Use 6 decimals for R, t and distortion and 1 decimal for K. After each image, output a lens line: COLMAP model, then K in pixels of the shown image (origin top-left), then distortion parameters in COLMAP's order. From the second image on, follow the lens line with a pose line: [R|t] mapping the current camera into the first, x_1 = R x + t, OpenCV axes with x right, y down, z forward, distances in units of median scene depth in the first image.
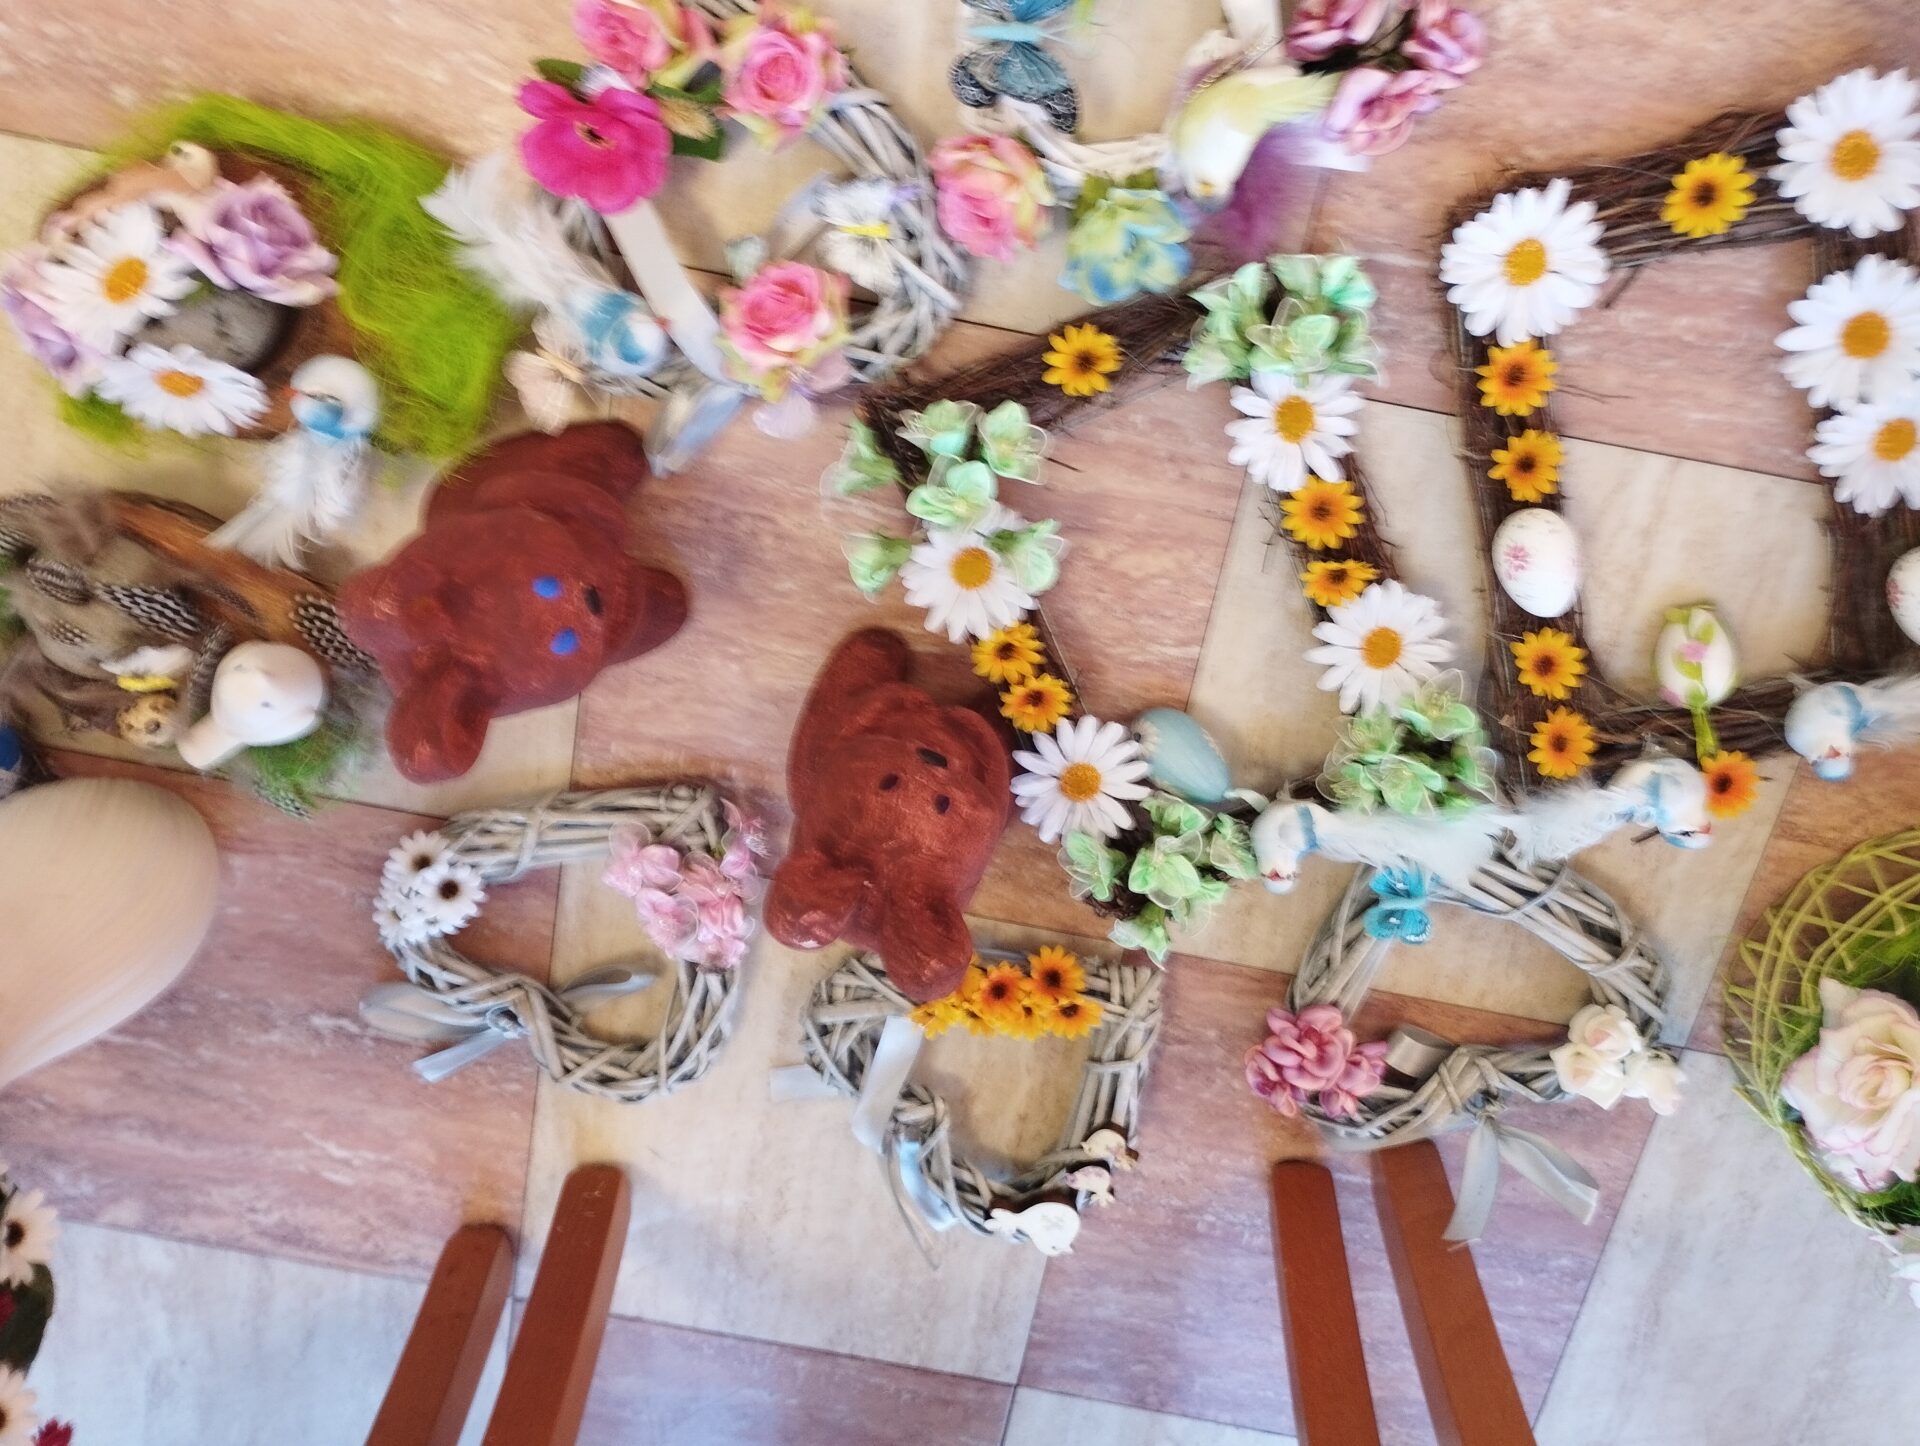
lens RADIAL K [[1601.6, 0, 973.6], [0, 1601.6, 718.8], [0, 0, 1]] dist [0.082184, -0.097743]
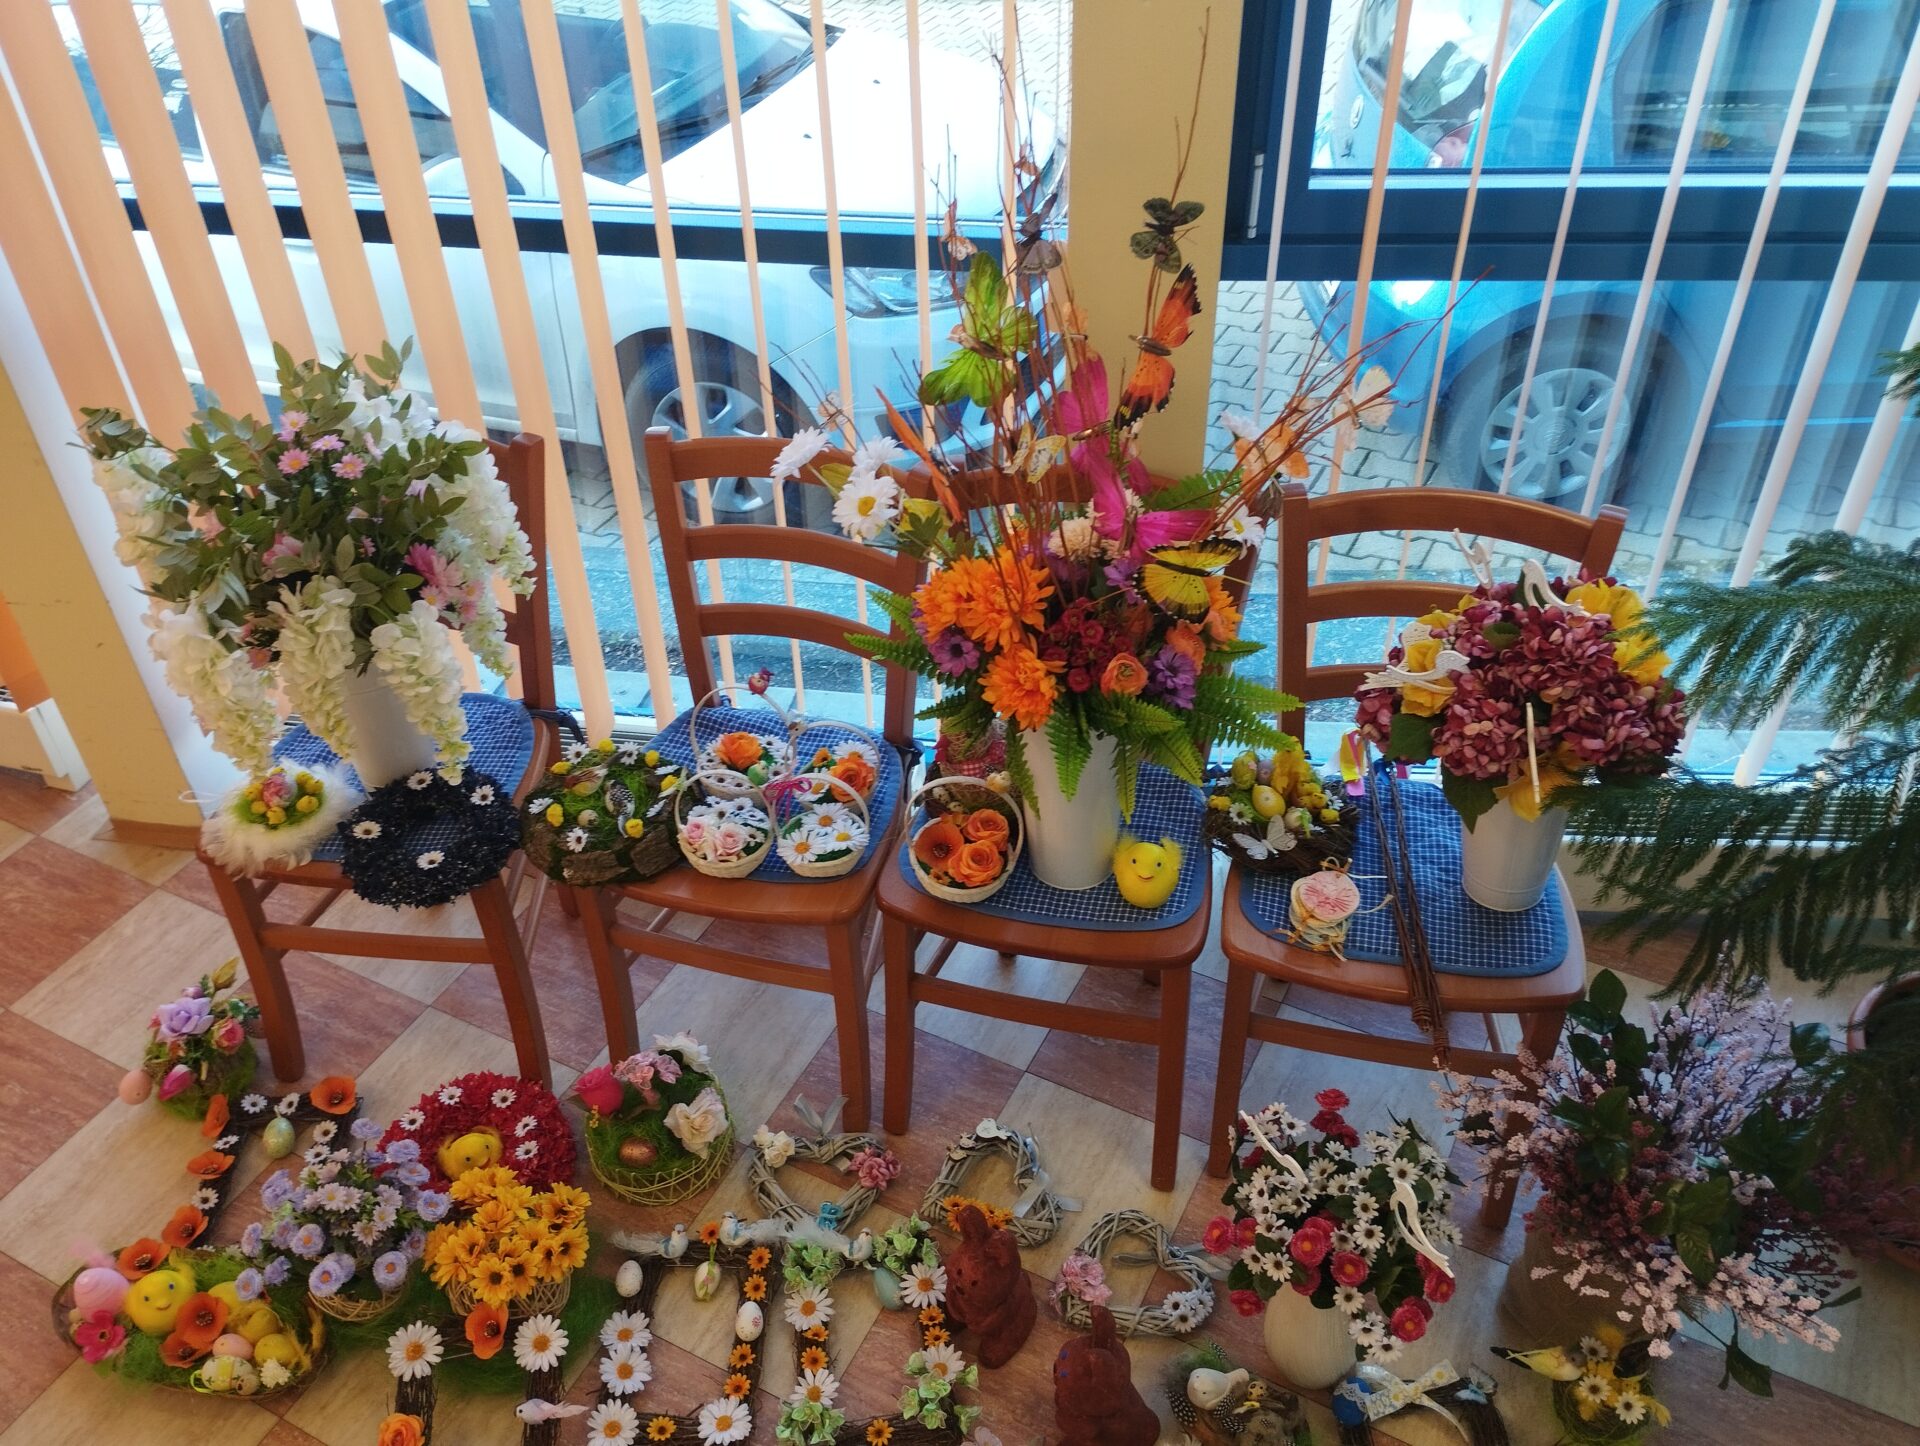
lens RADIAL K [[1595.6, 0, 943.5], [0, 1595.6, 716.4], [0, 0, 1]] dist [0.068704, -0.088534]
pose [[-0.953929, -0.133199, 0.268844, -0.570589], [0.252201, -0.841360, 0.478025, -0.447048], [0.162522, 0.523804, 0.836191, -1.790379]]
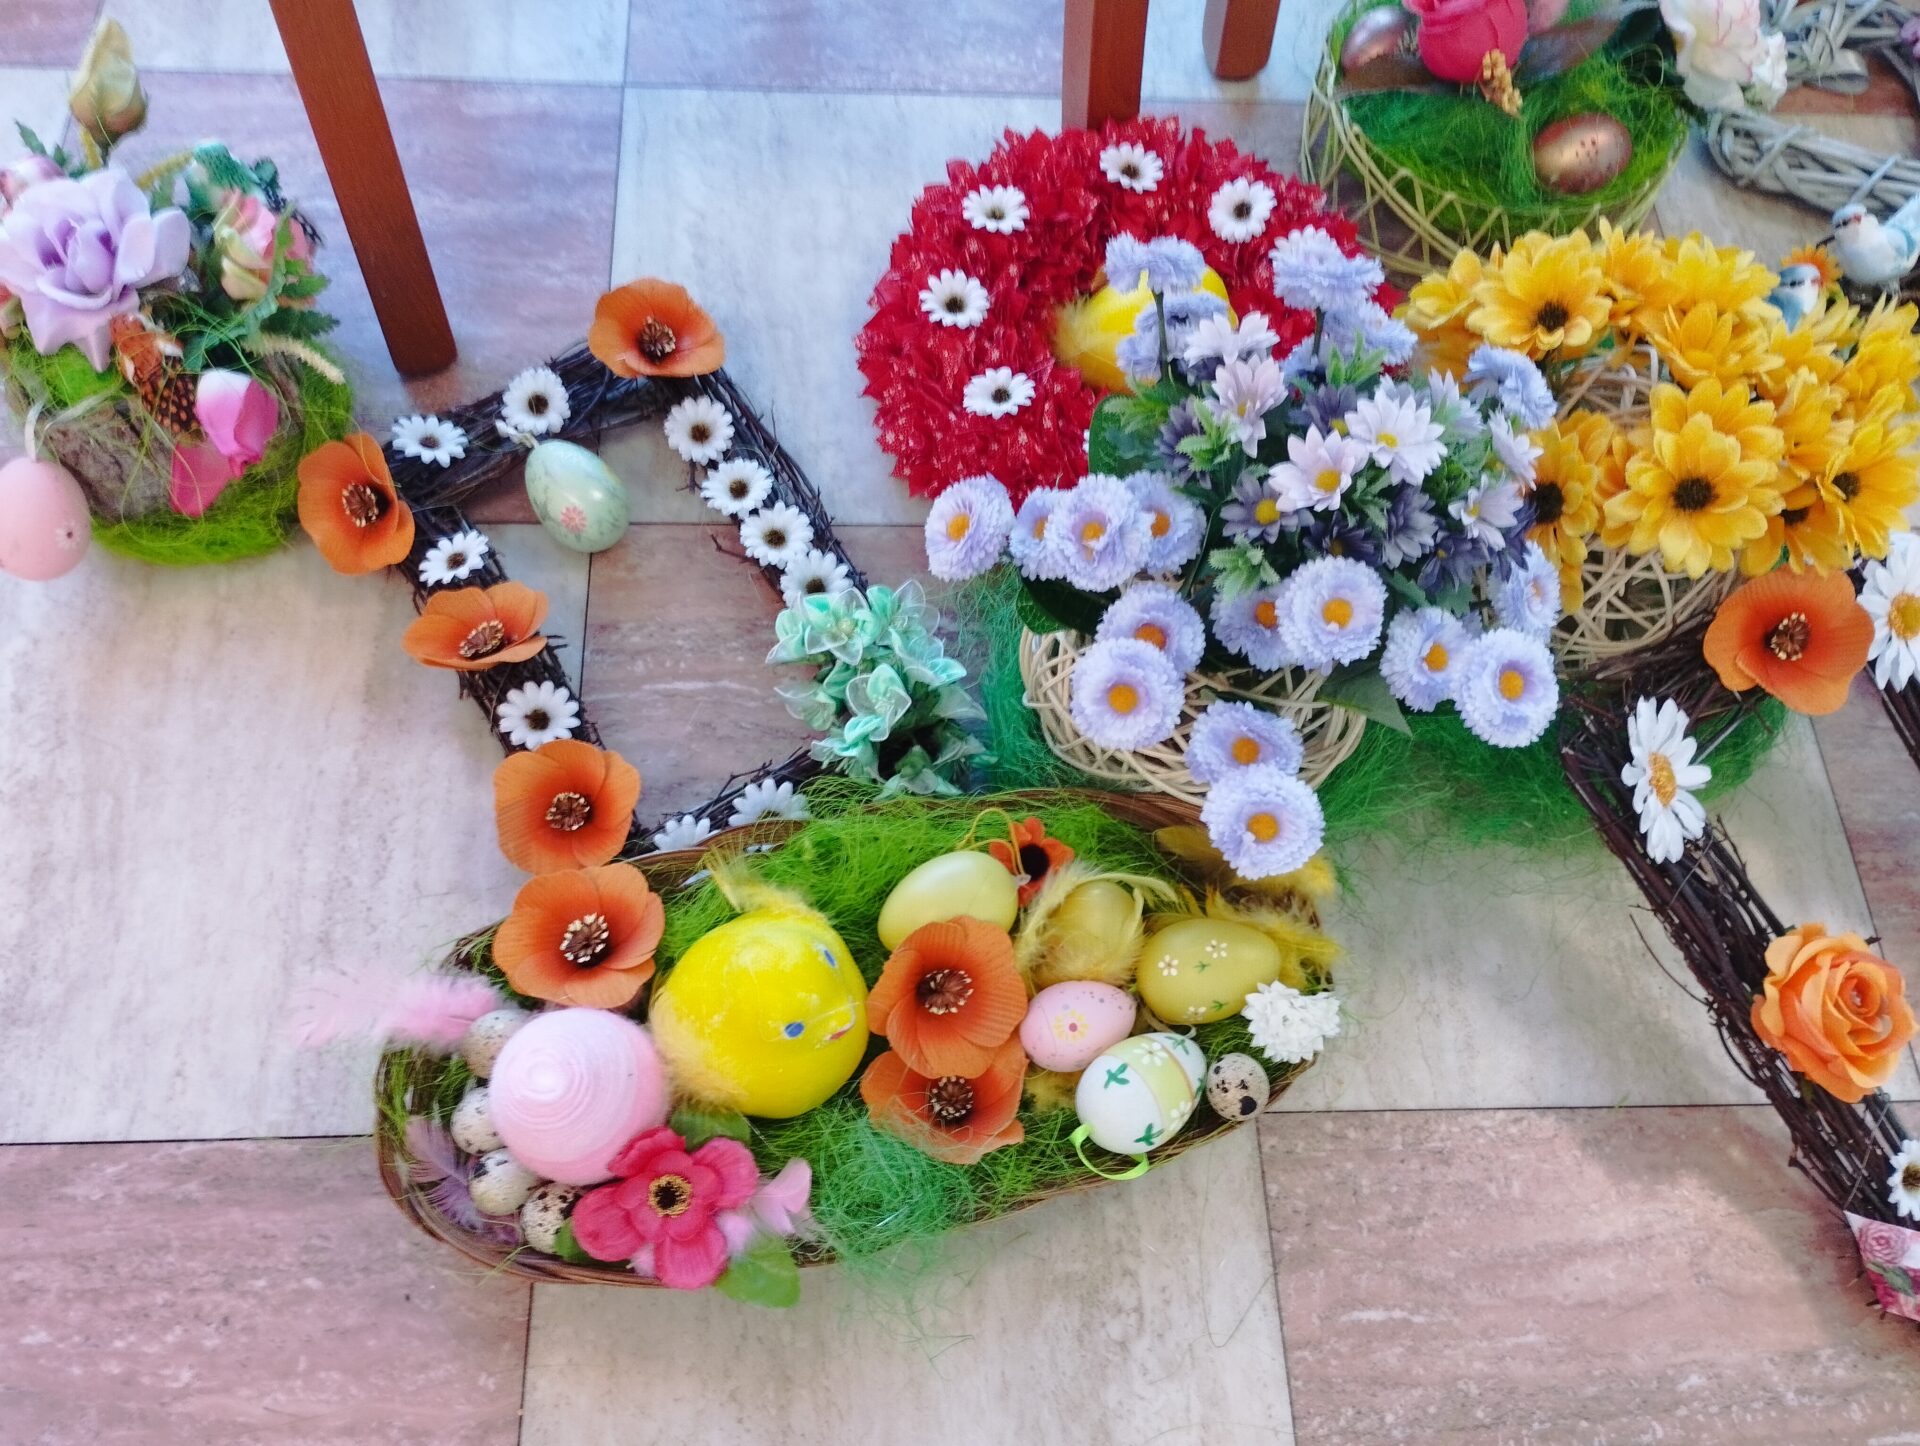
lens RADIAL K [[1595.6, 0, 943.5], [0, 1595.6, 716.4], [0, 0, 1]] dist [0.068704, -0.088534]
pose [[-0.975619, 0.185079, -0.117956, 1.264002], [-0.195836, -0.976753, 0.087186, -0.247946], [-0.099077, 0.108161, 0.989184, -0.040639]]
